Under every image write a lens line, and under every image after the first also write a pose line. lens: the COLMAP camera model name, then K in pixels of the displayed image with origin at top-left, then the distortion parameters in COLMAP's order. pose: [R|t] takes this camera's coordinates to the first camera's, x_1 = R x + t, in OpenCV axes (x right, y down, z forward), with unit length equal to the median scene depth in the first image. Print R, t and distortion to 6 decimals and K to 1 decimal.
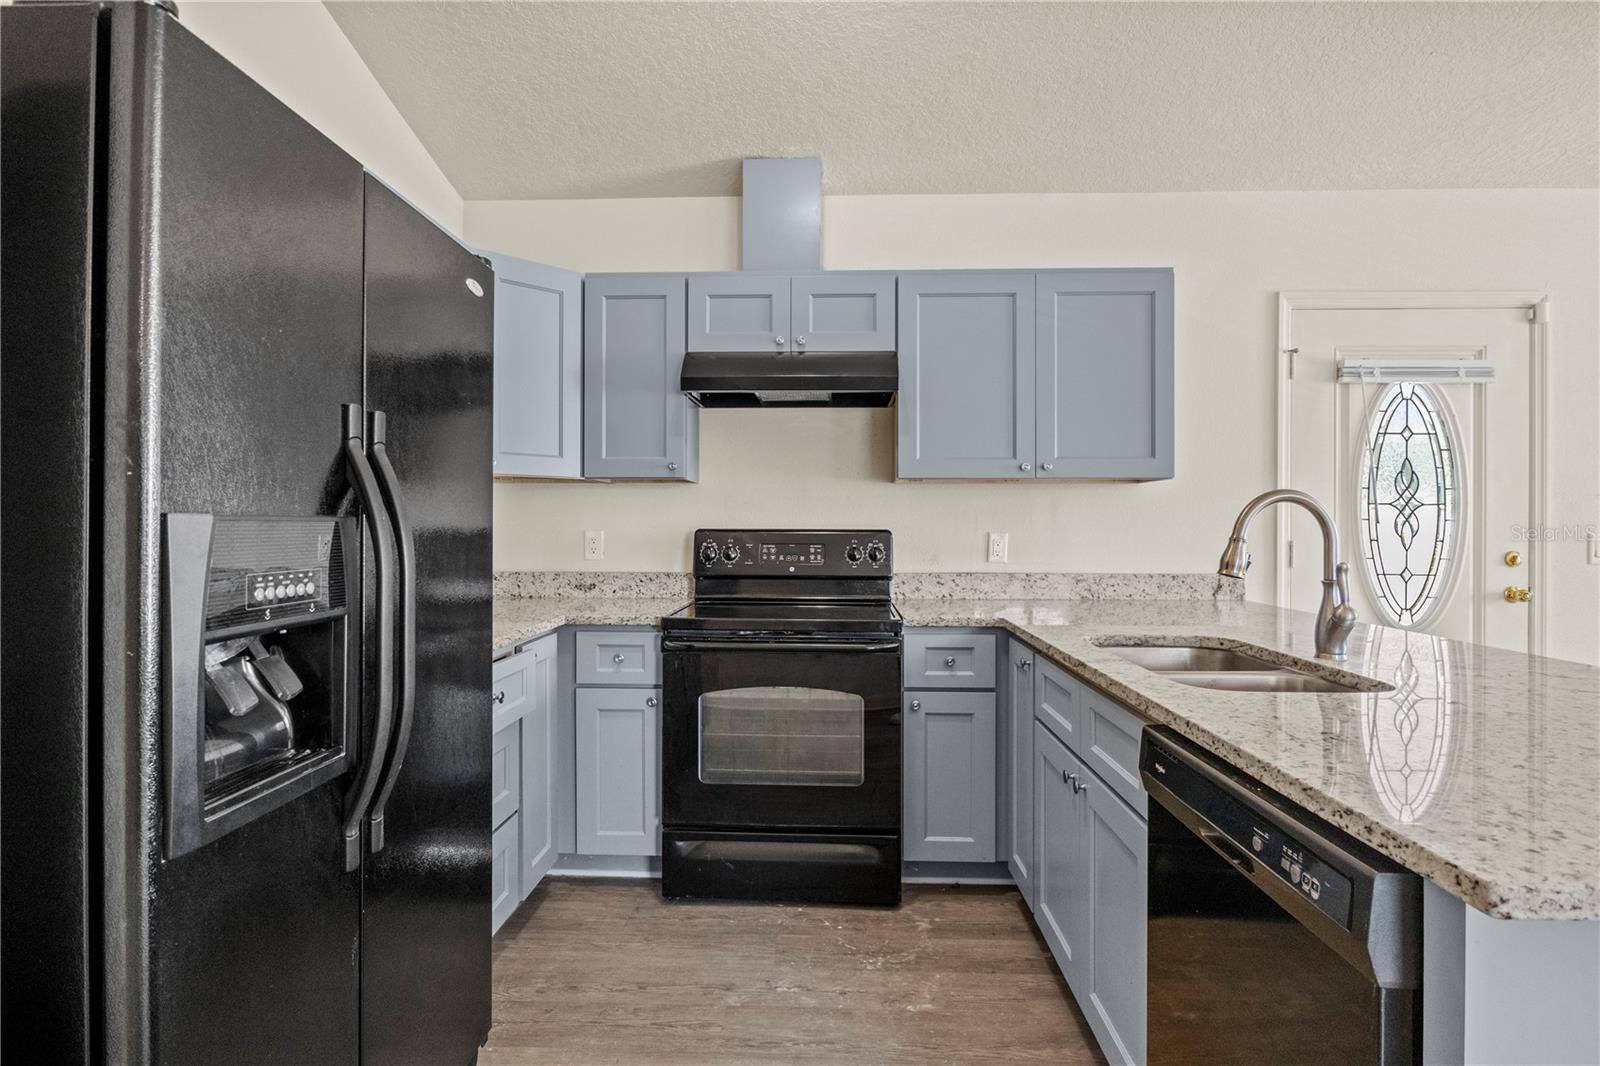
lens RADIAL K [[799.2, 0, 799.5], [0, 799.2, 532.1], [0, 0, 1]] dist [-0.010702, 0.002349]
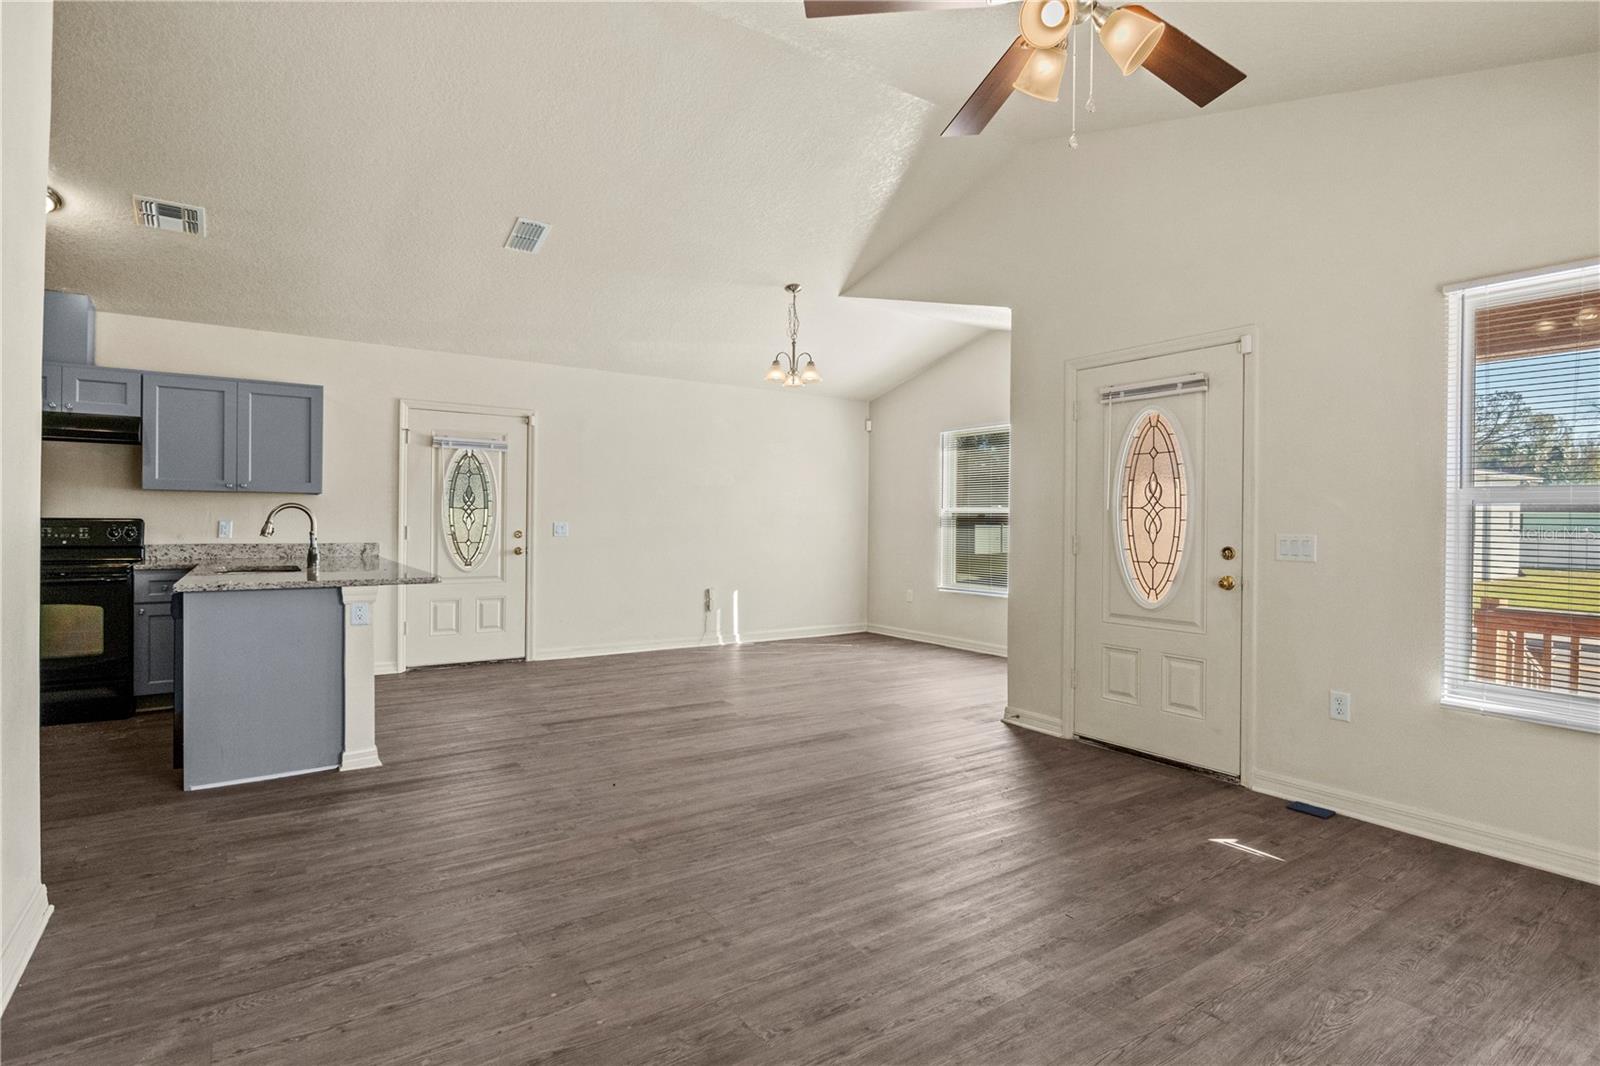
lens RADIAL K [[799.2, 0, 807.9], [0, 799.2, 522.2], [0, 0, 1]] dist [-0.010702, 0.002349]
pose [[0.797688, 0.004469, 0.603053, 0.267985], [-0.001902, 0.999986, -0.004896, 0.012145], [-0.603067, 0.002758, 0.797686, -1.433272]]
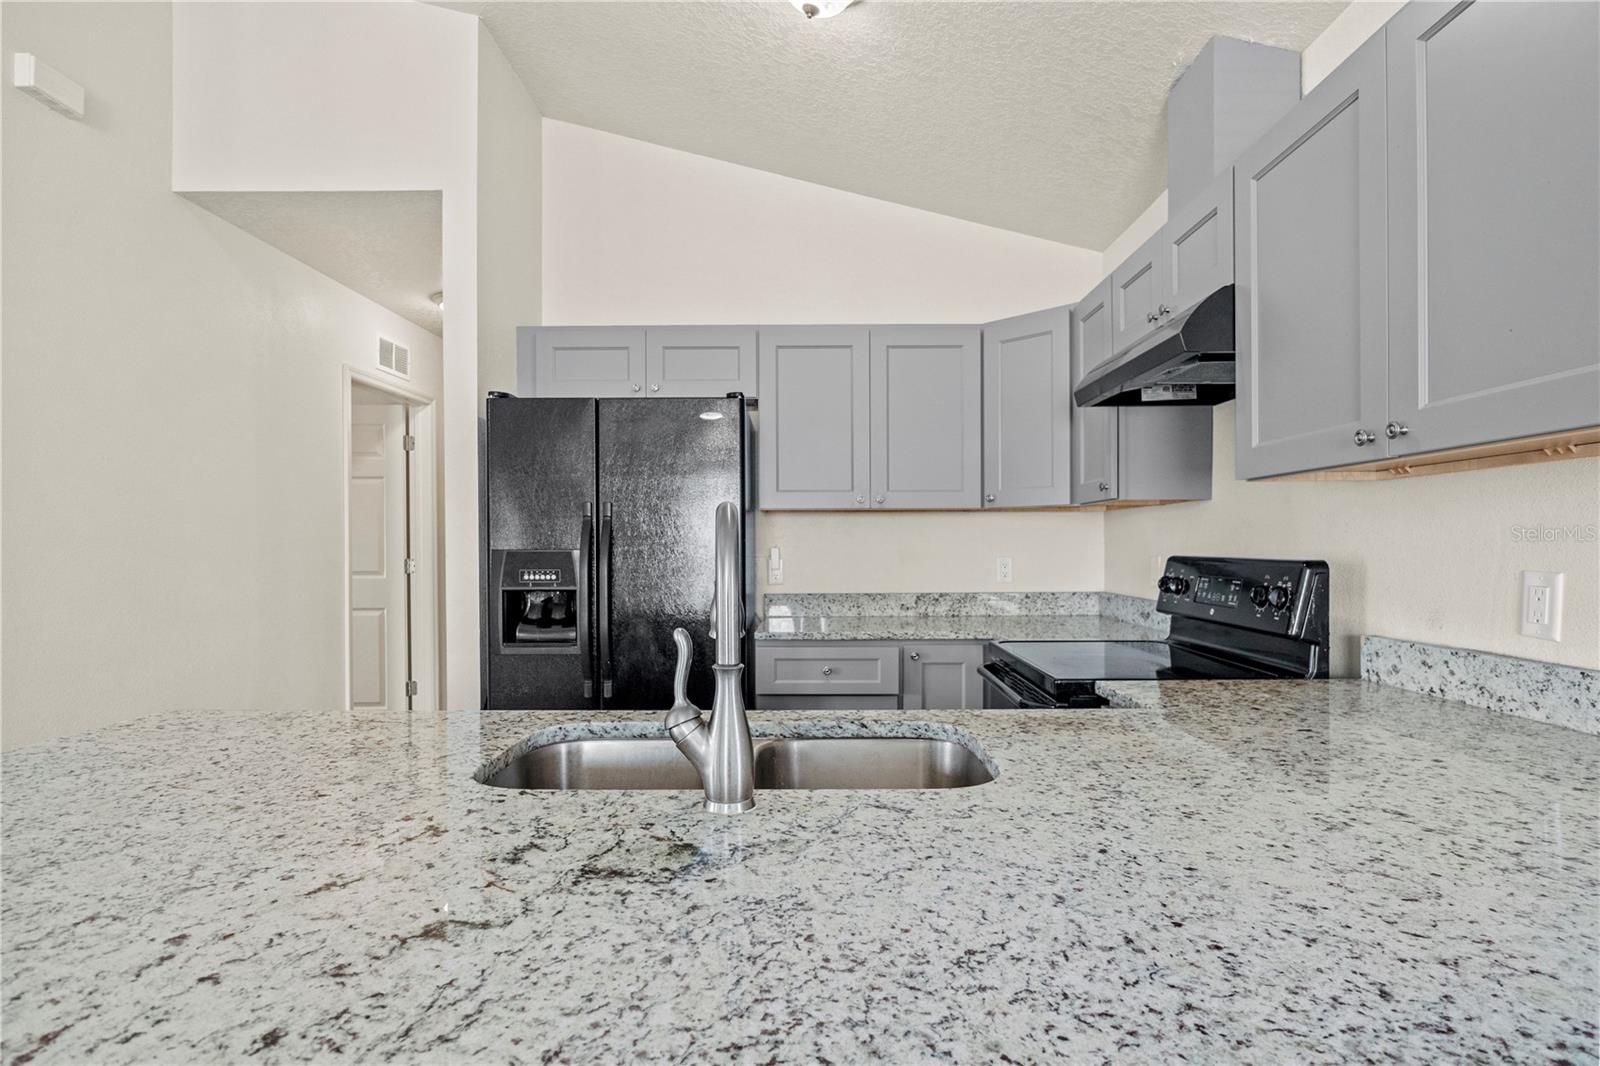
lens RADIAL K [[799.2, 0, 808.0], [0, 799.2, 551.3], [0, 0, 1]] dist [-0.010702, 0.002349]
pose [[0.030310, 0.005608, -0.999525, 0.842904], [-0.003731, 0.999978, 0.005498, -0.013827], [0.999534, 0.003562, 0.030330, 0.717692]]
